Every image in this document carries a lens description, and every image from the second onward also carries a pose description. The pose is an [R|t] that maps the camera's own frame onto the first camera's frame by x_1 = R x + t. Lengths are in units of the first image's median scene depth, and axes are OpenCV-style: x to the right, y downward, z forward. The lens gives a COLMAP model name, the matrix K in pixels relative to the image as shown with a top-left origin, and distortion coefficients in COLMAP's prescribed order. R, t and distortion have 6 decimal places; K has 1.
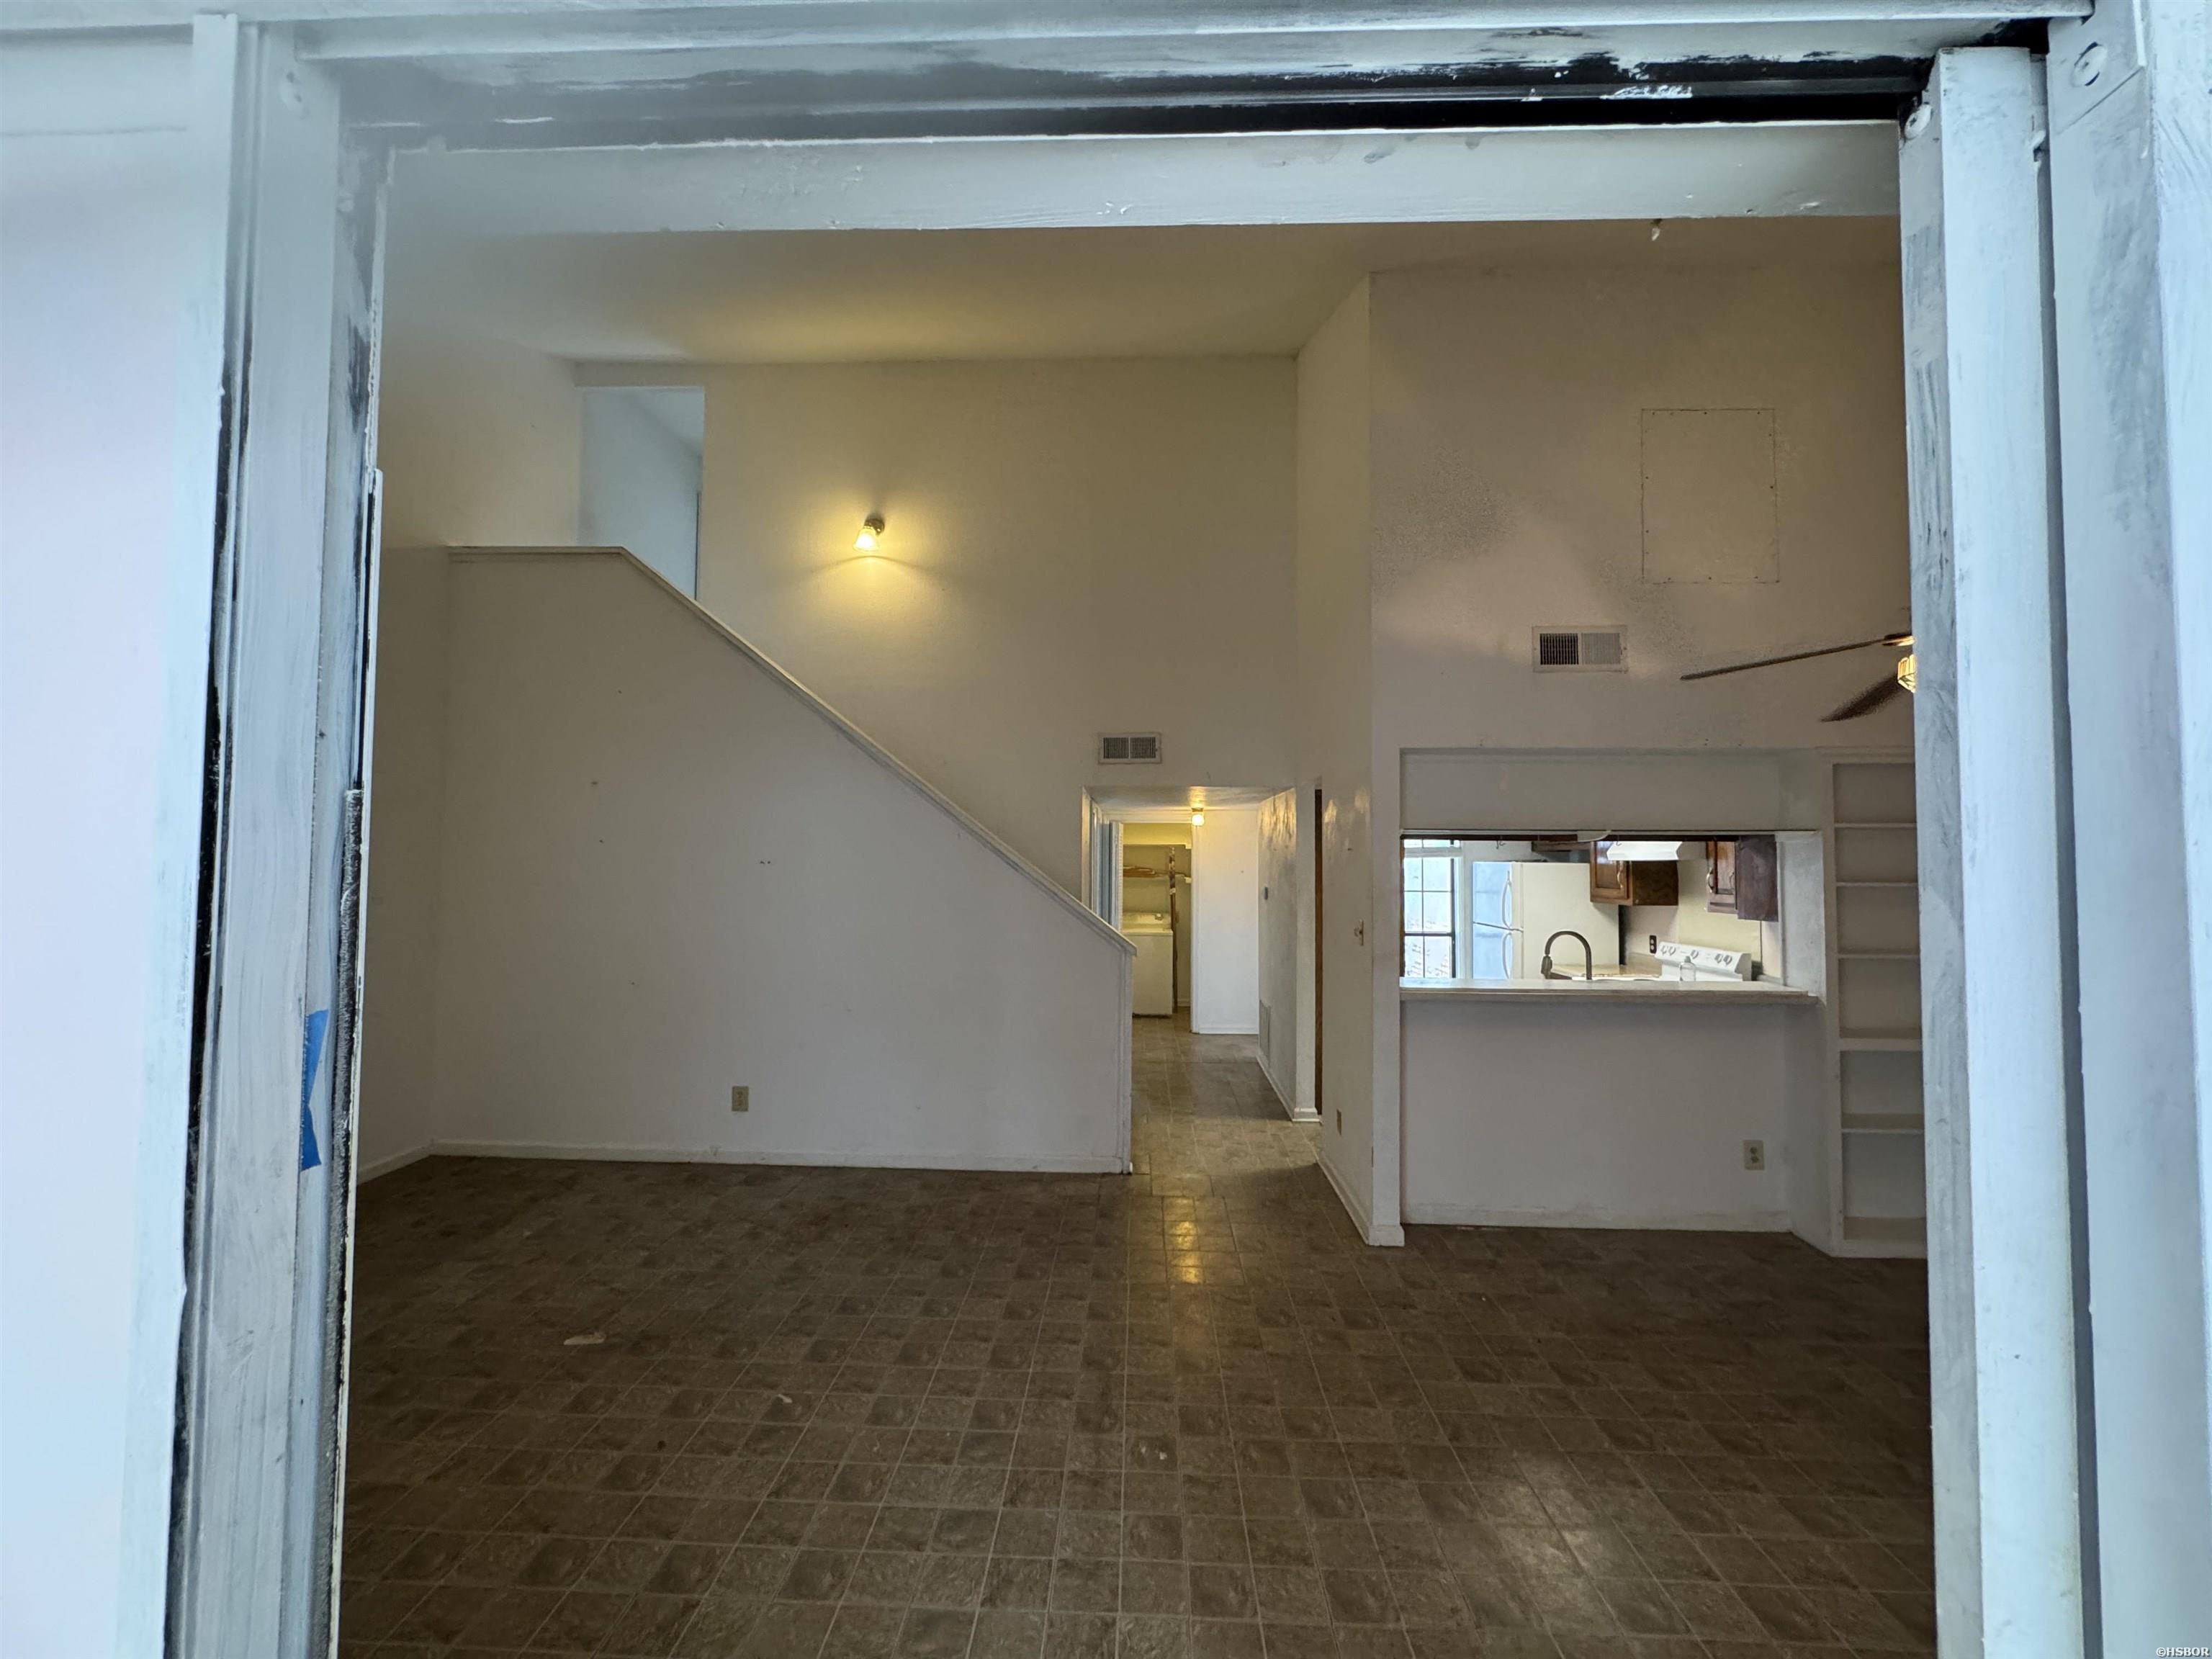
lens RADIAL K [[889.2, 0, 1108.3], [0, 889.2, 824.9], [0, 0, 1]] dist [-0.004212, 0.000465]
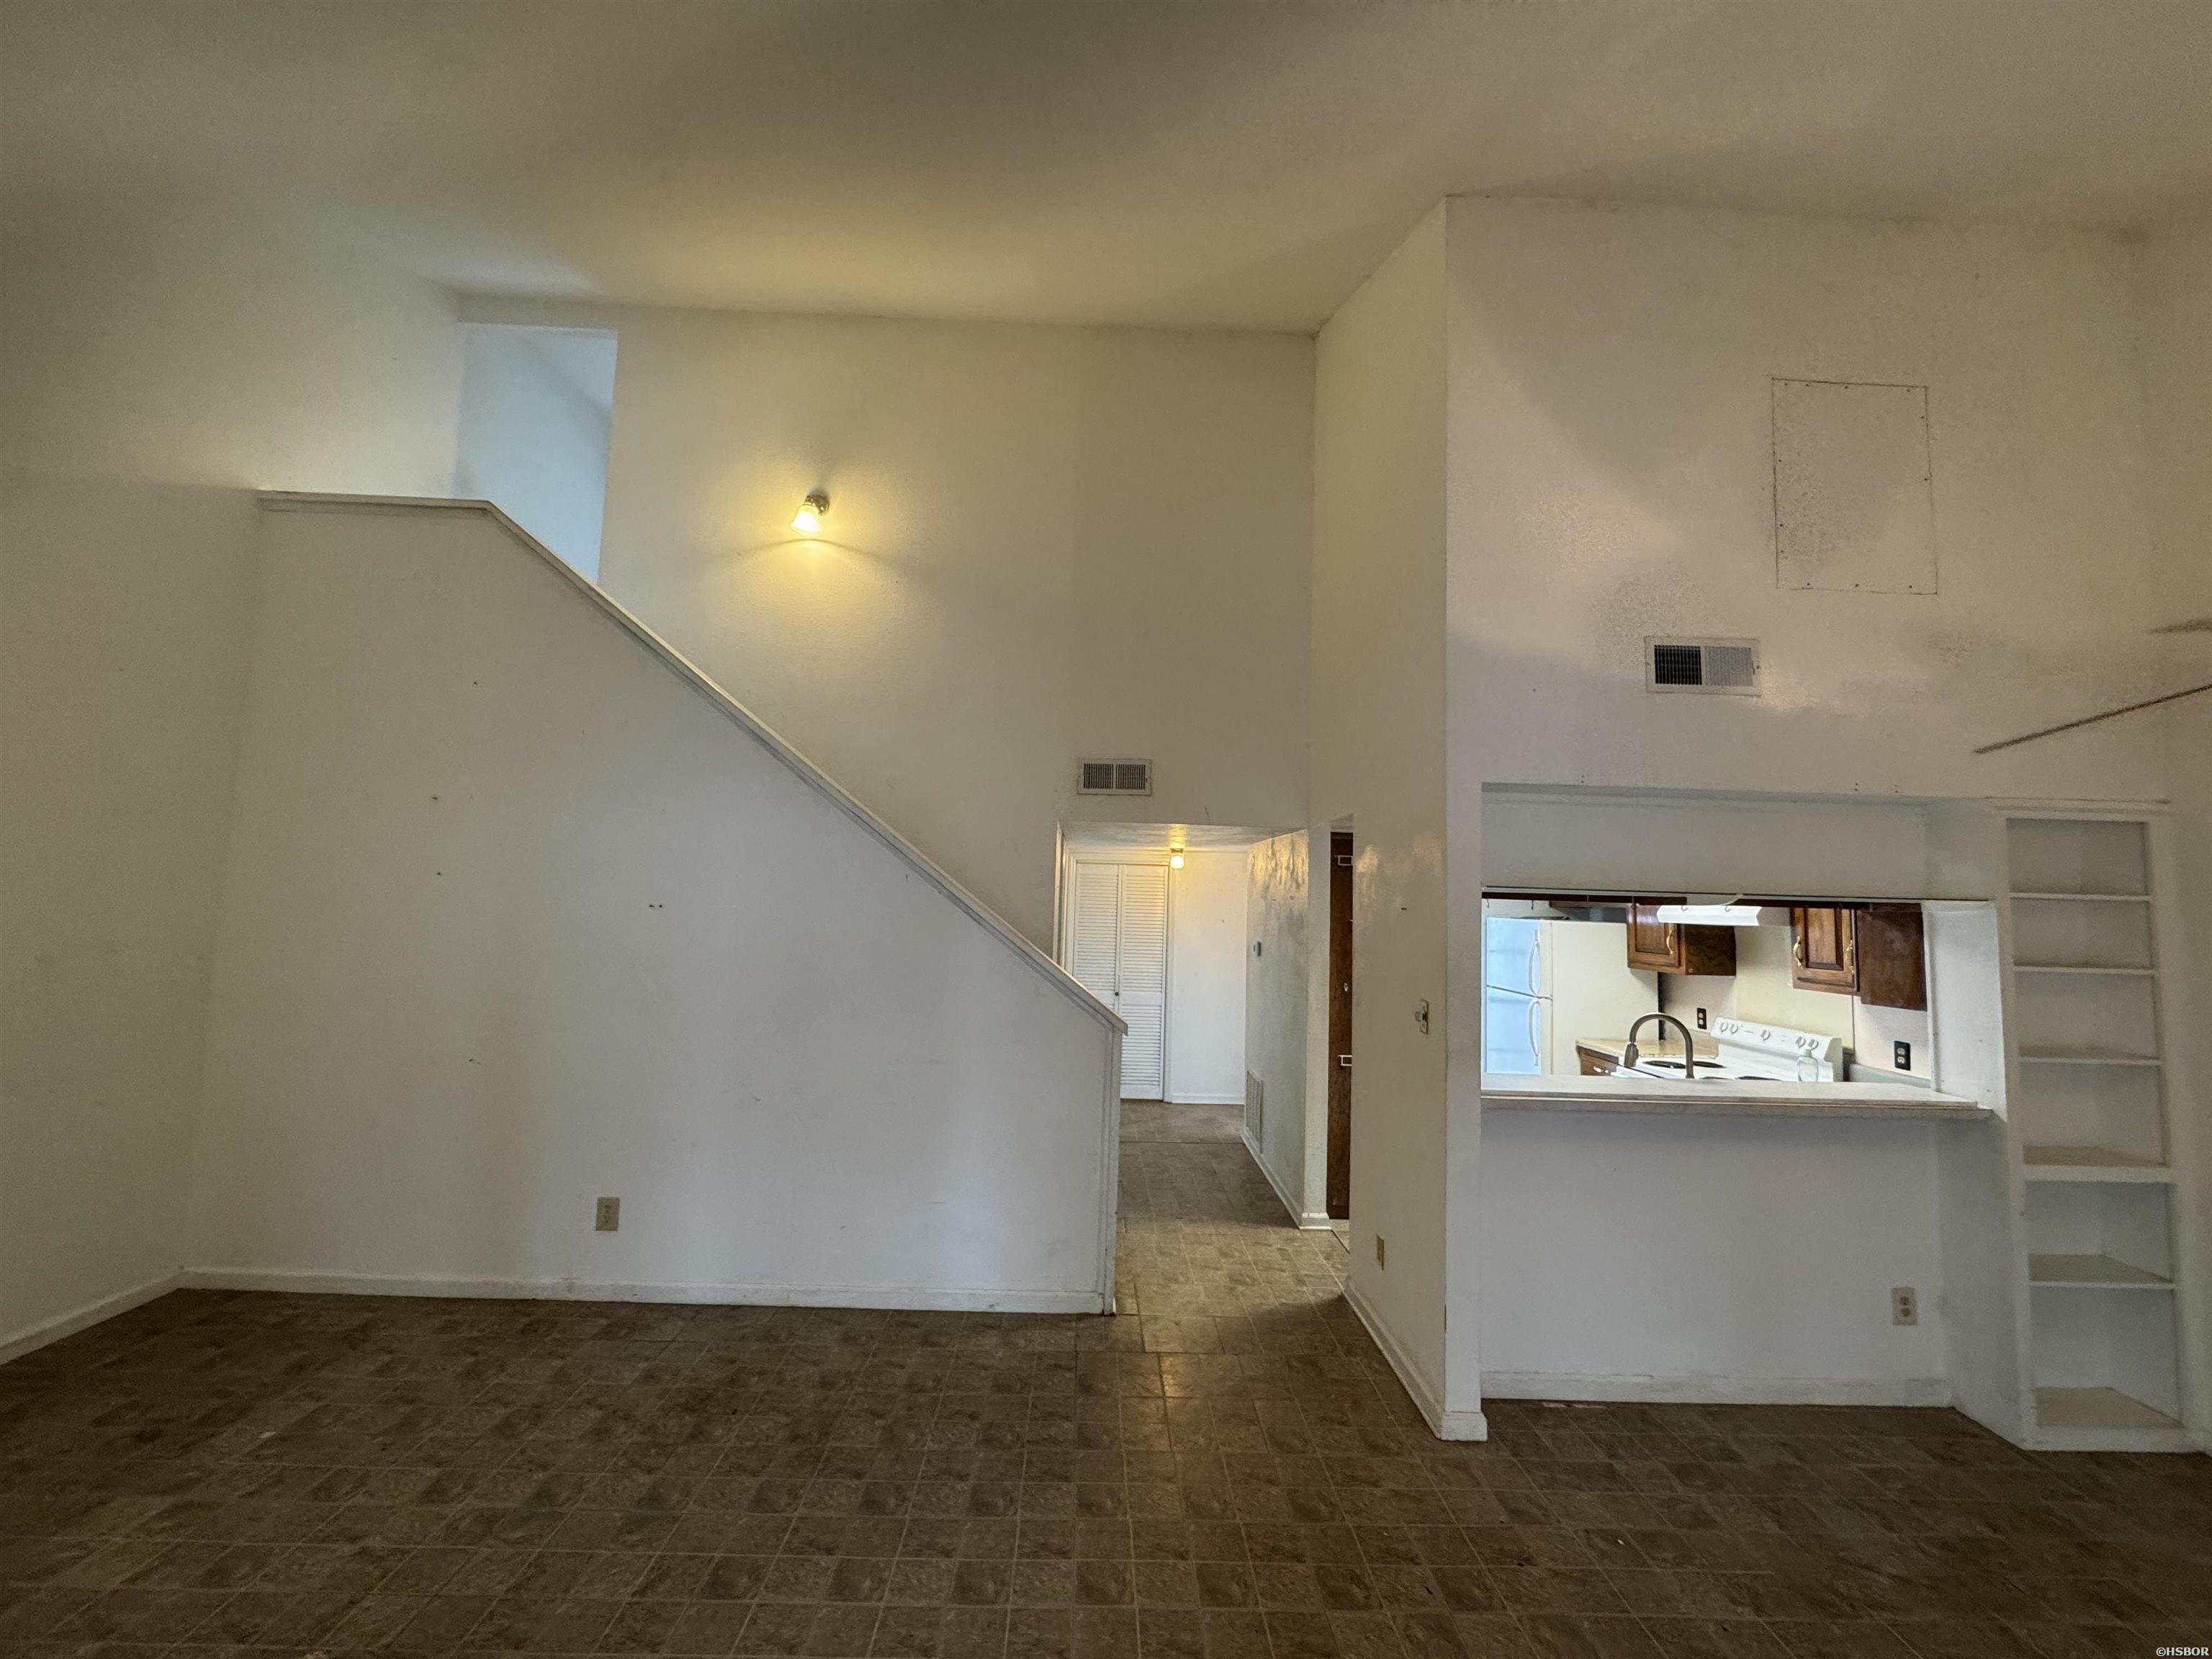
lens RADIAL K [[889.2, 0, 1108.2], [0, 889.2, 824.3], [0, 0, 1]] dist [-0.004212, 0.000465]
pose [[0.997836, 0.027657, 0.059651, -0.041704], [-0.025173, 0.998801, -0.041994, -0.007843], [-0.060741, 0.040401, 0.997336, 0.216430]]
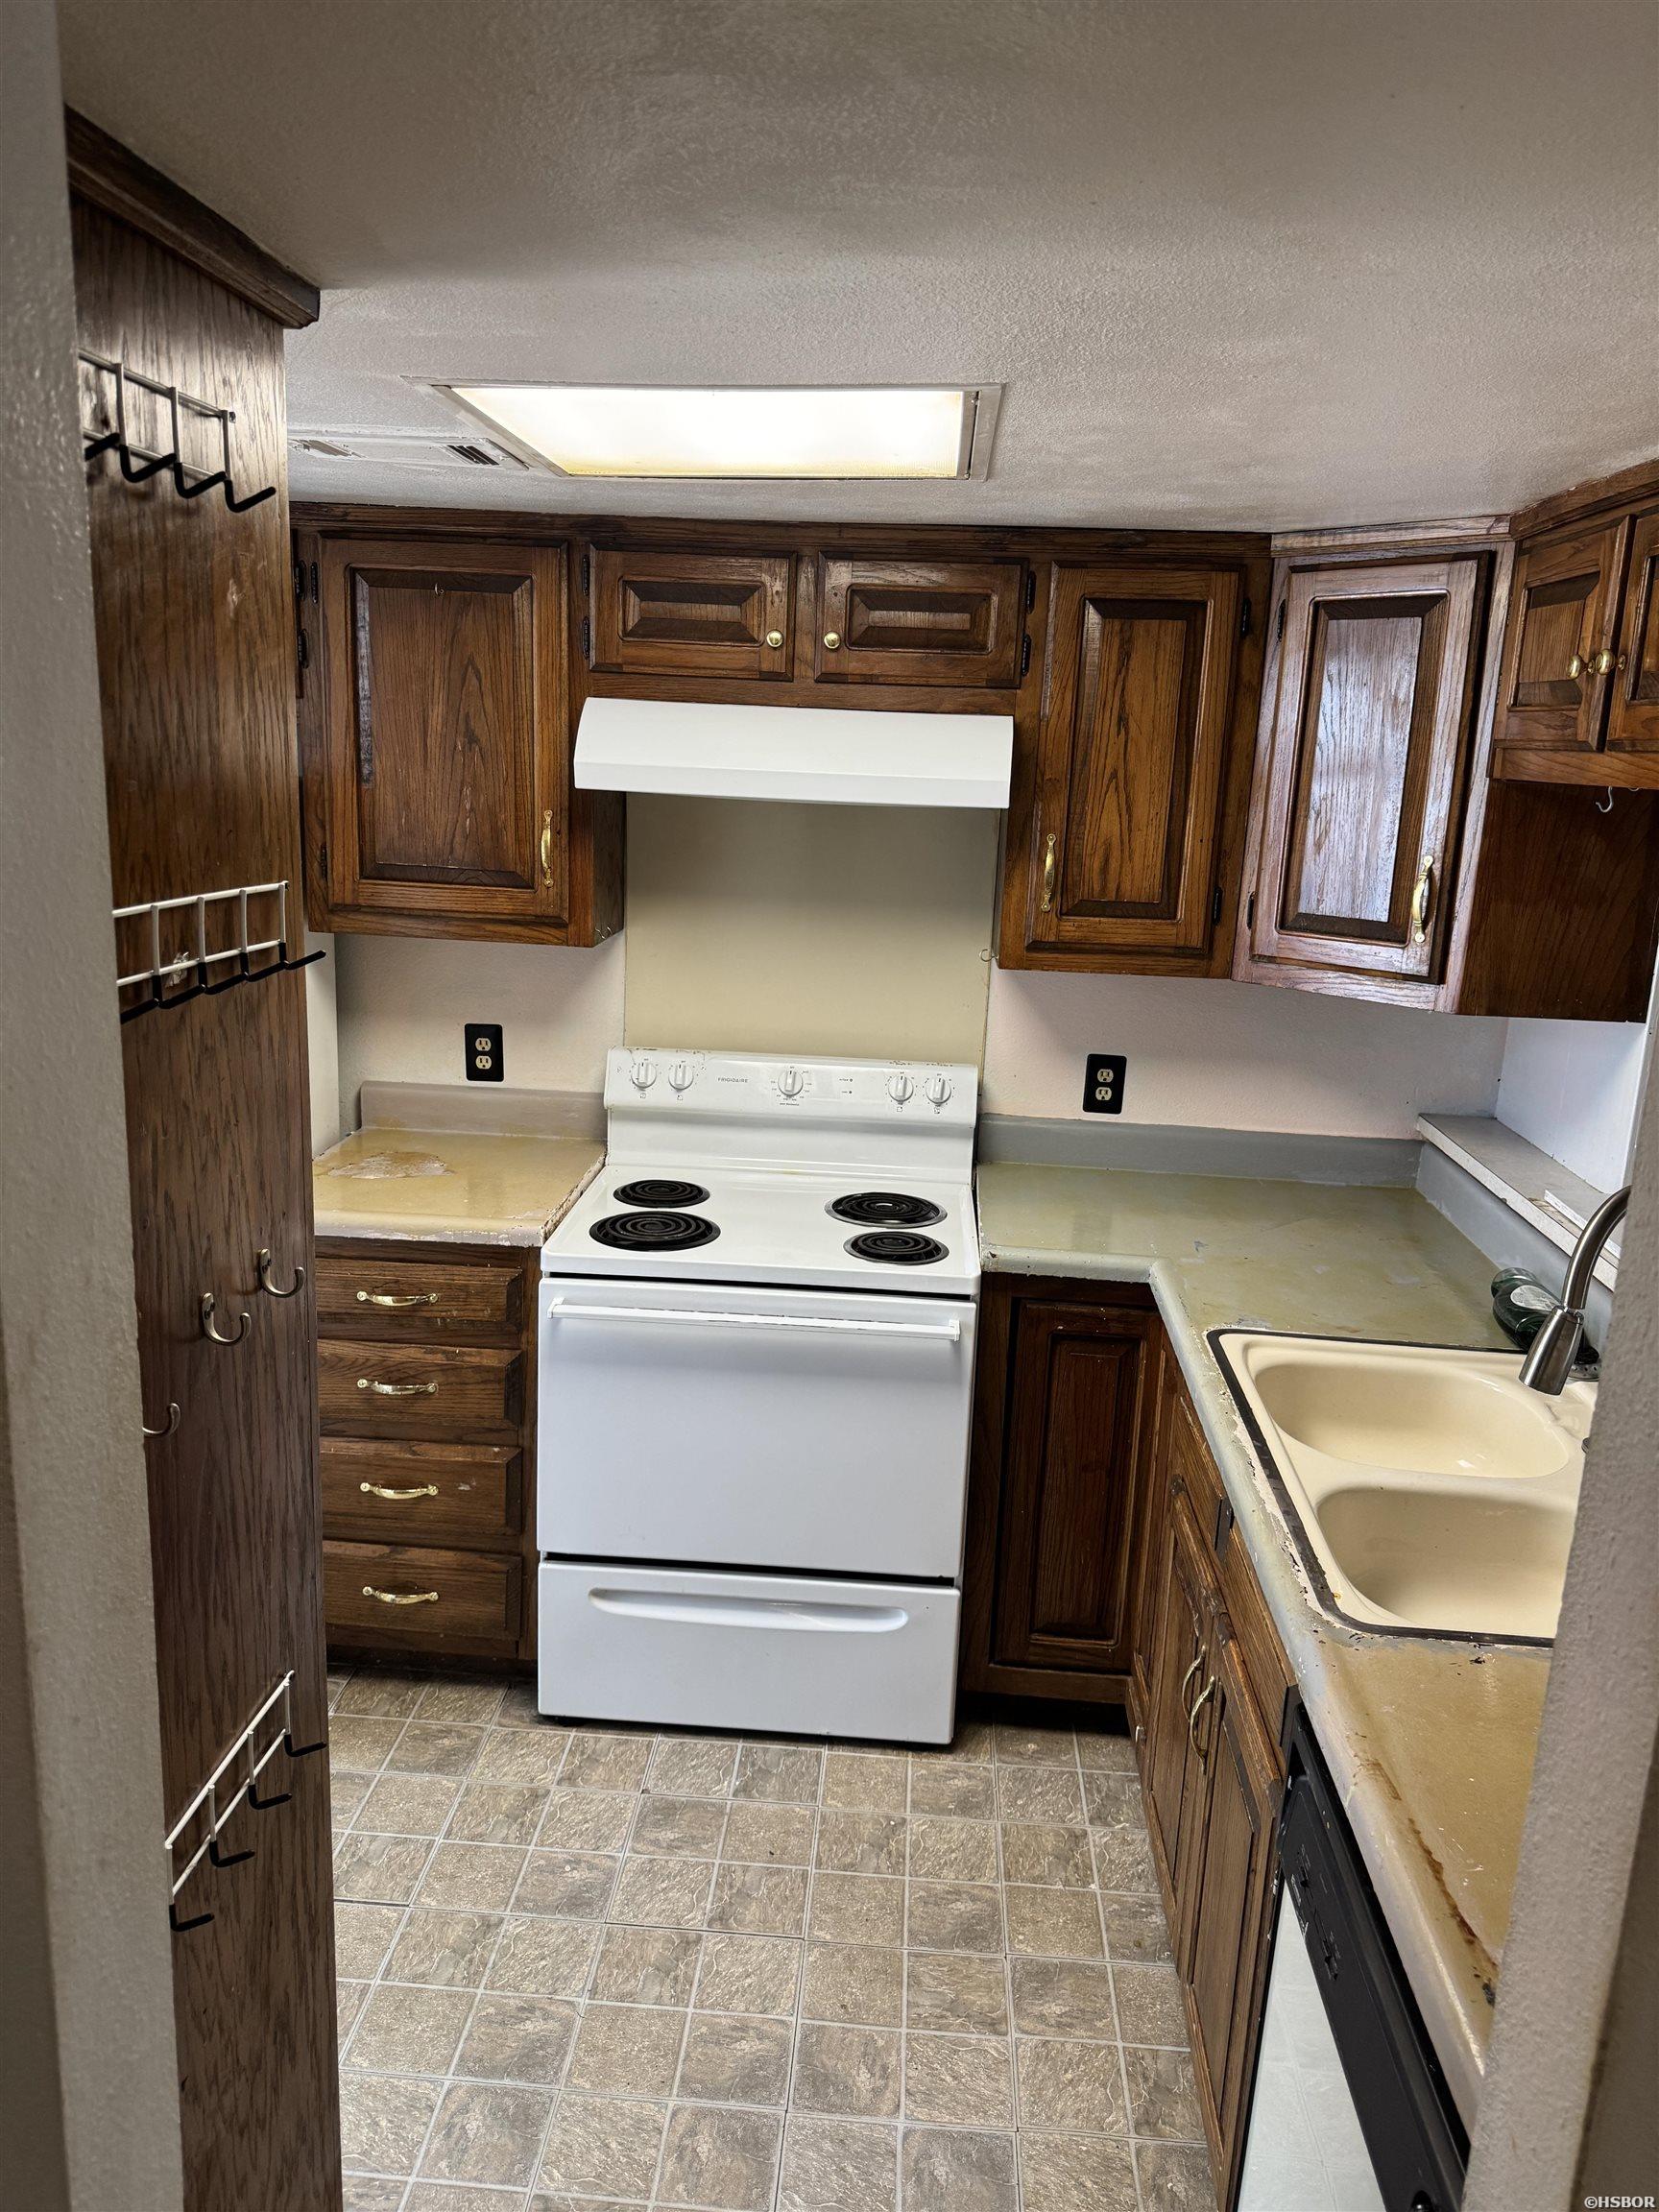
lens RADIAL K [[1553.6, 0, 833.2], [0, 1553.6, 1113.2], [0, 0, 1]] dist [0.032410, -0.029177]
pose [[0.025730, -0.234480, 0.971780, 0.123166], [-0.086713, 0.967915, 0.235843, 0.024223], [-0.995901, -0.090335, 0.004572, 1.233619]]
